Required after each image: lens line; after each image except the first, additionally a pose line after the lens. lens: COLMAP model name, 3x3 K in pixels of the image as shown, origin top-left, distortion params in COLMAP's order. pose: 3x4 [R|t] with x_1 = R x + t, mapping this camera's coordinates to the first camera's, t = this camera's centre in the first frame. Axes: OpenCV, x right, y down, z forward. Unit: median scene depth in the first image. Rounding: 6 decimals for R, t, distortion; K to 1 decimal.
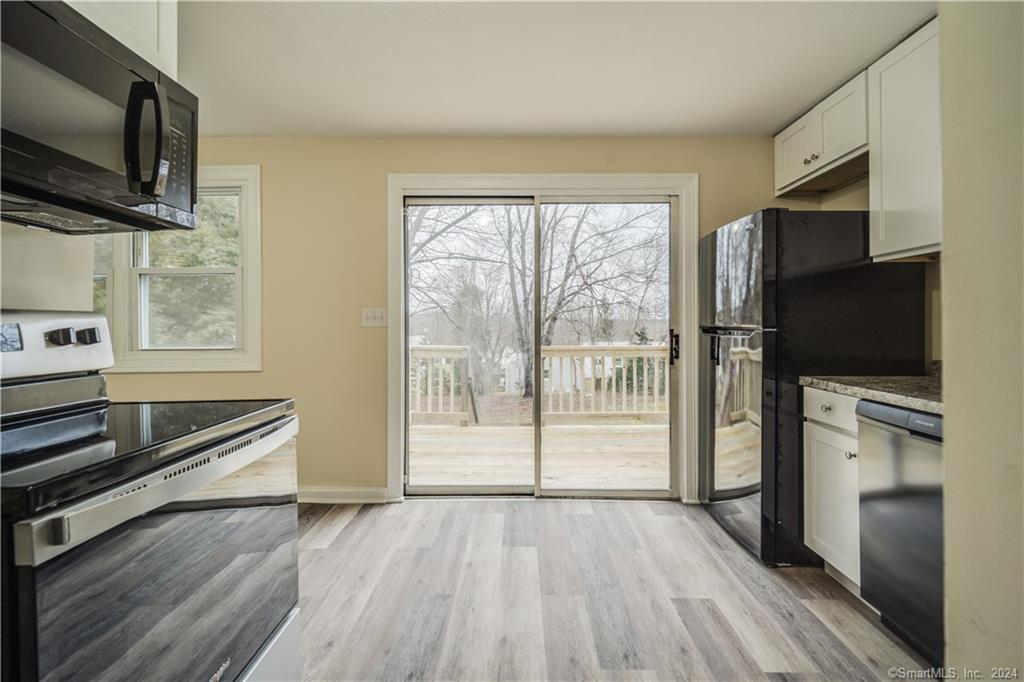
lens RADIAL K [[463.9, 0, 514.6], [0, 463.9, 321.5], [0, 0, 1]] dist [-0.000598, -0.000036]
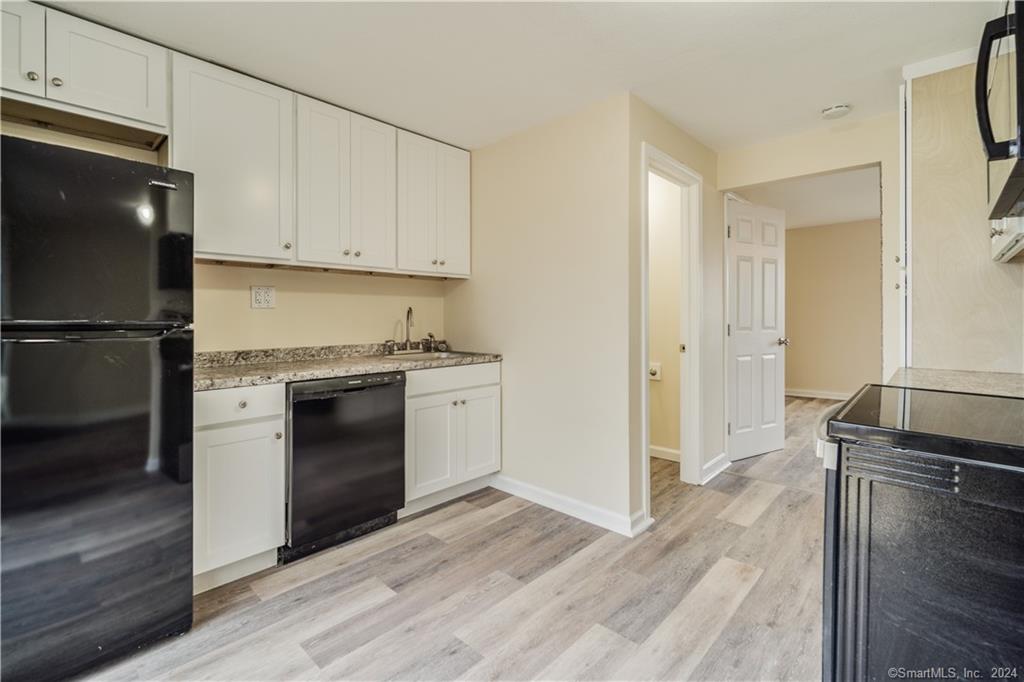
lens RADIAL K [[463.9, 0, 514.6], [0, 463.9, 321.5], [0, 0, 1]] dist [-0.000598, -0.000036]
pose [[-0.740619, -0.000457, 0.671925, -0.472238], [0.001854, 0.999995, 0.002724, 0.008633], [-0.671922, 0.003263, -0.740615, 1.478014]]
